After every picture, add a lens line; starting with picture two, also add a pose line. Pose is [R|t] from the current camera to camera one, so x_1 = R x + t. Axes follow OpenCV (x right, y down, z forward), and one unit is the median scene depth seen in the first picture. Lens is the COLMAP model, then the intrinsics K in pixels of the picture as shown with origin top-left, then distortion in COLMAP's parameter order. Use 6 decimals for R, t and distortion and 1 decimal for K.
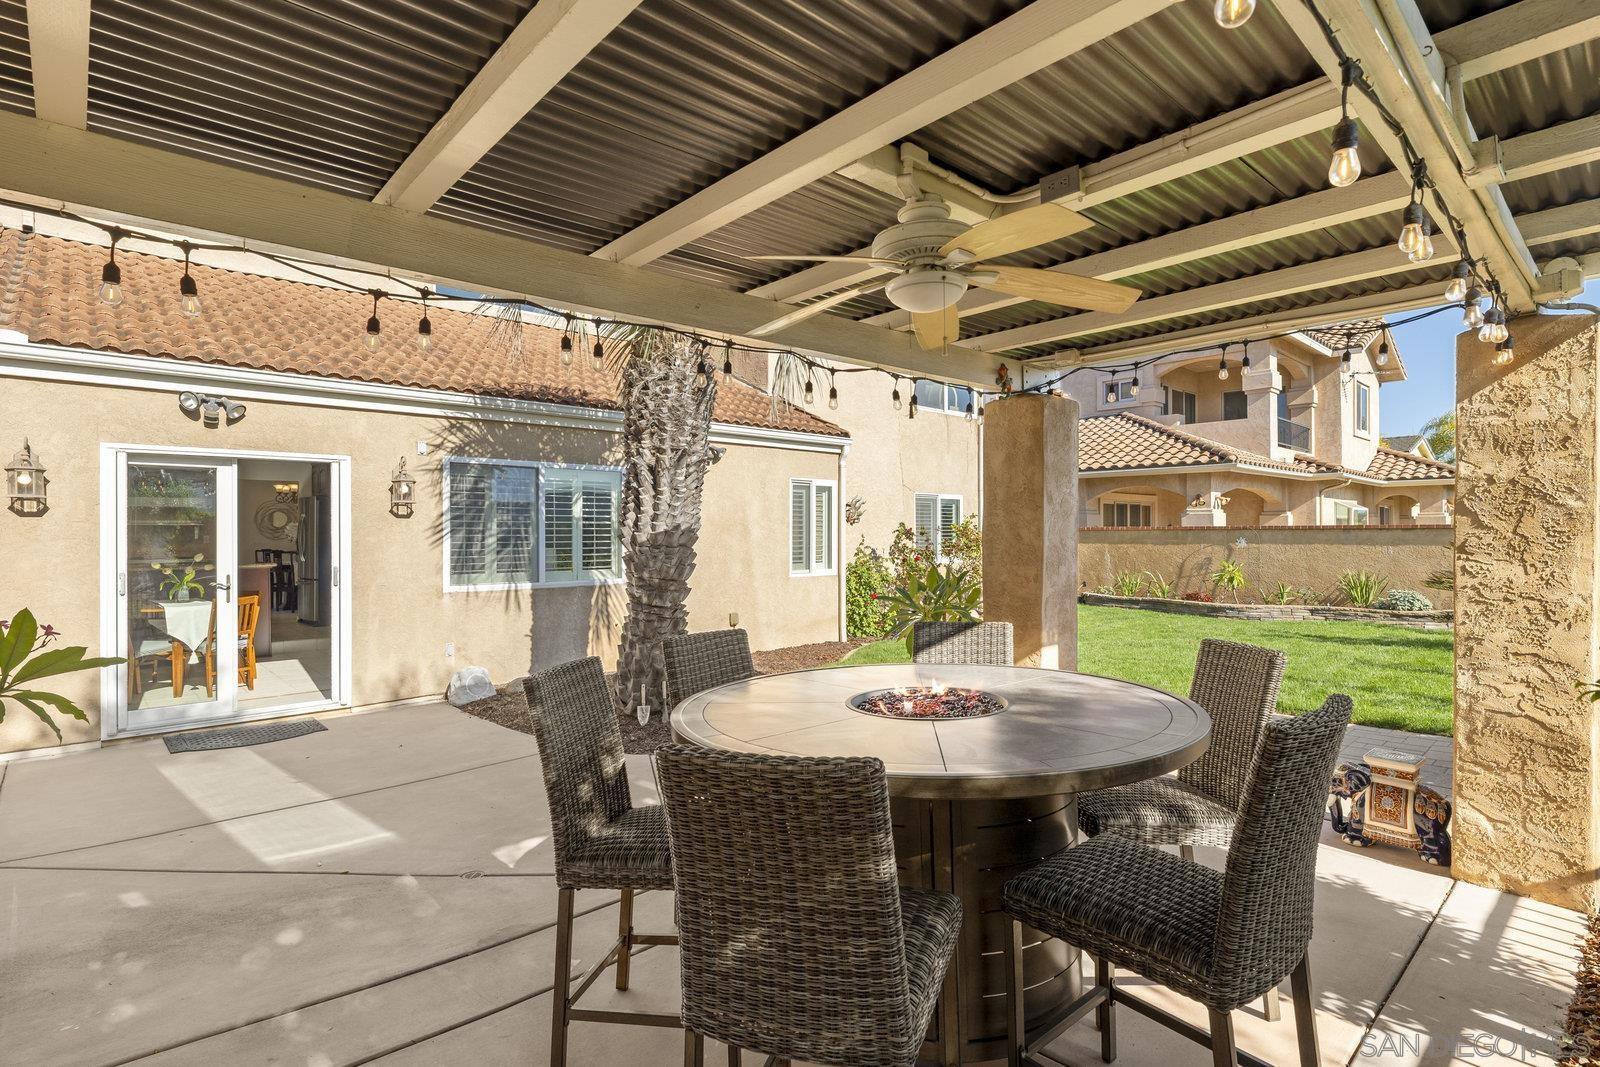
lens RADIAL K [[791.3, 0, 800.6], [0, 791.3, 529.3], [0, 0, 1]] dist [0.004067, 0.000216]
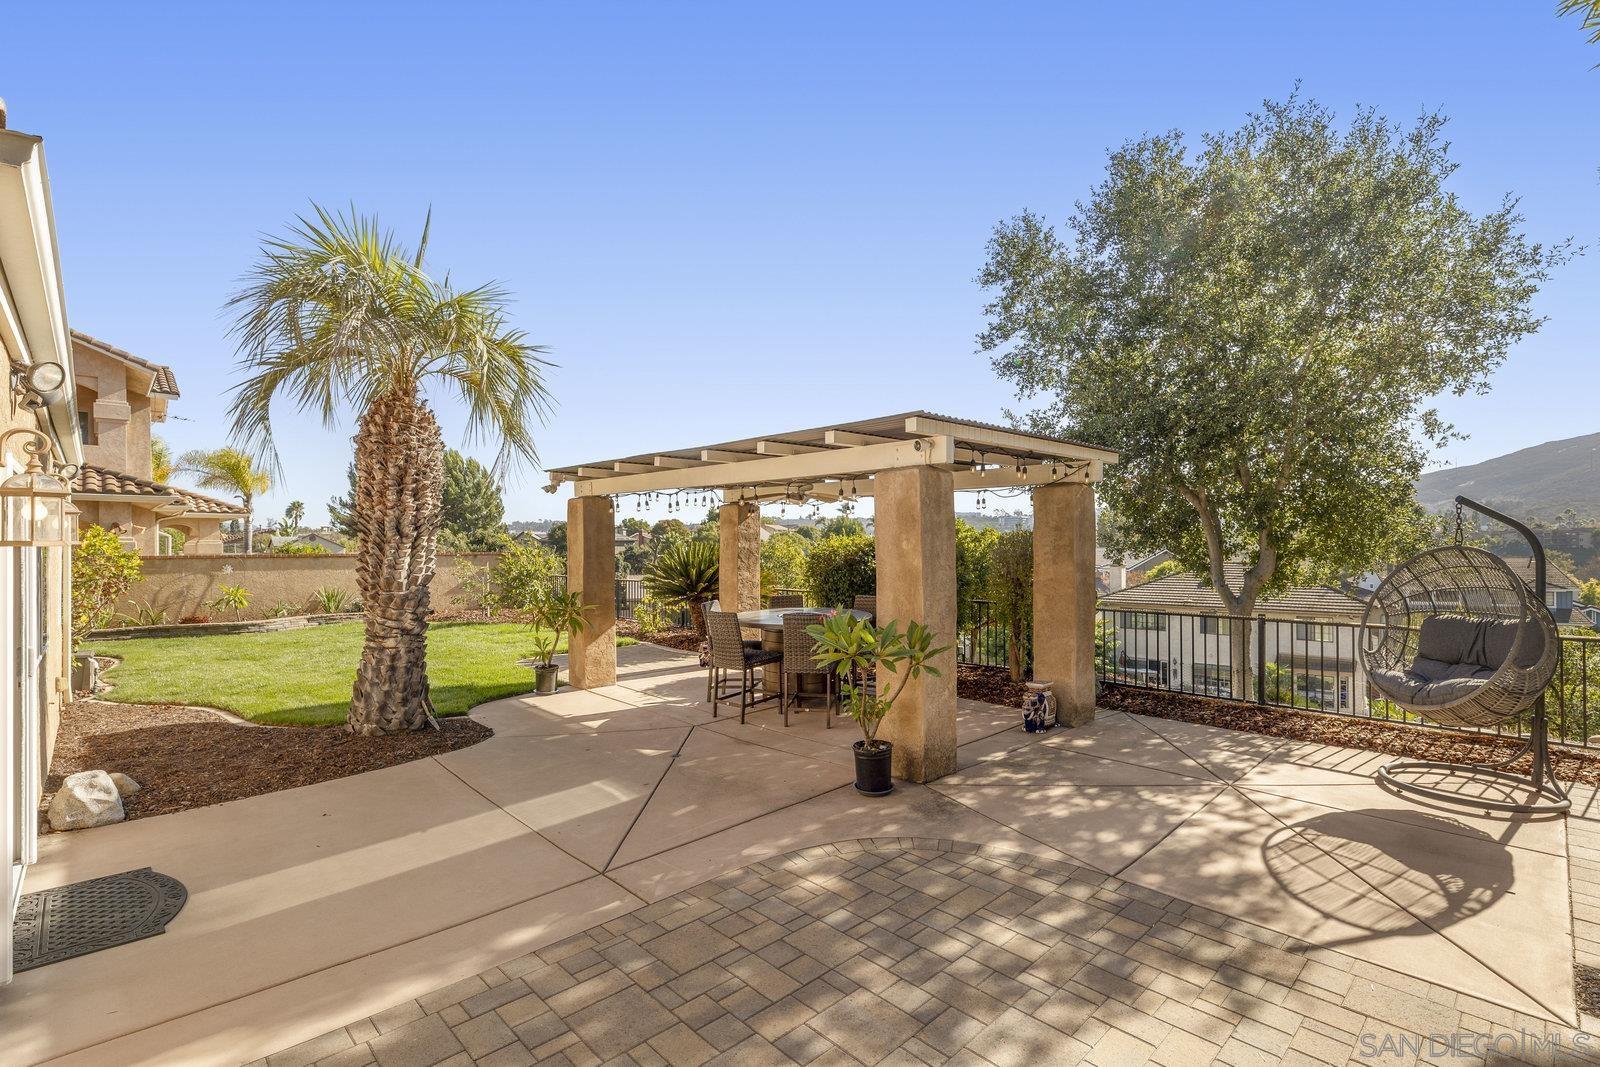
lens RADIAL K [[735.2, 0, 801.4], [0, 735.2, 542.5], [0, 0, 1]] dist [-0.000712, 0.000089]
pose [[-0.026900, 0.009472, 0.999593, -2.383183], [-0.000407, 0.999955, -0.009486, -0.056767], [-0.999638, -0.000662, -0.026895, 0.827972]]
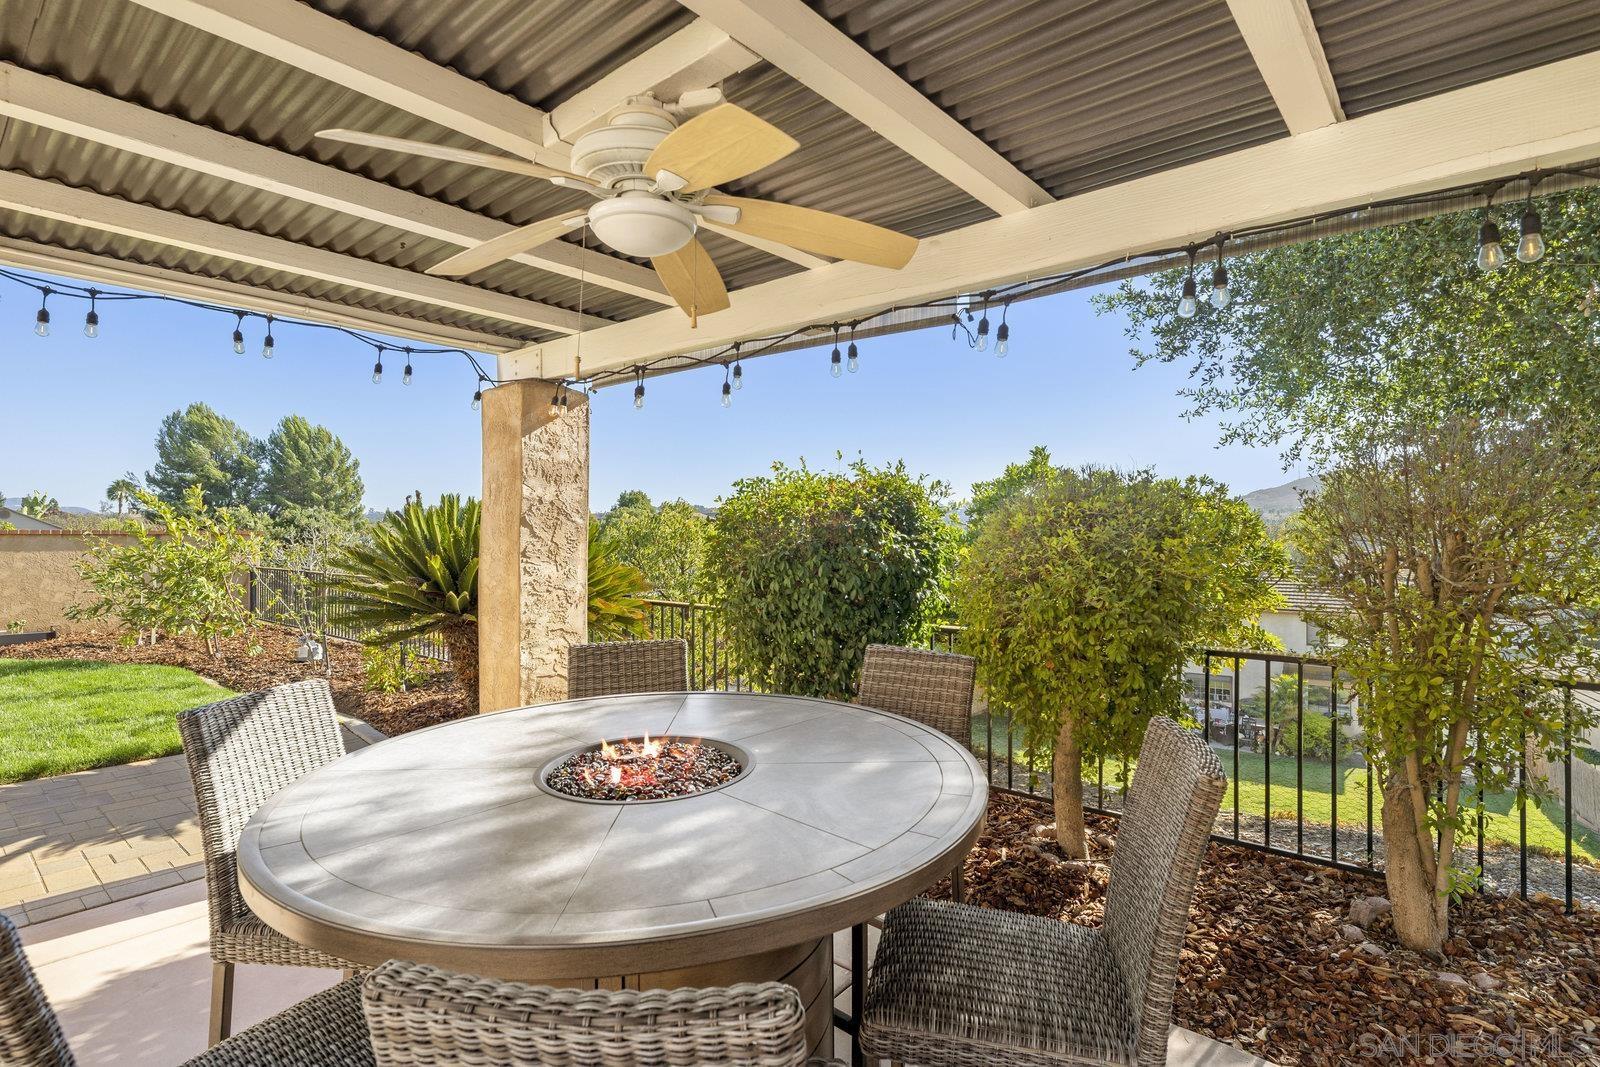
lens RADIAL K [[791.3, 0, 799.0], [0, 791.3, 531.8], [0, 0, 1]] dist [0.004067, 0.000216]
pose [[-0.119778, 0.009246, 0.992758, -0.477572], [-0.002567, 0.999950, -0.009623, 0.000603], [-0.992797, -0.003701, -0.119748, 0.726215]]
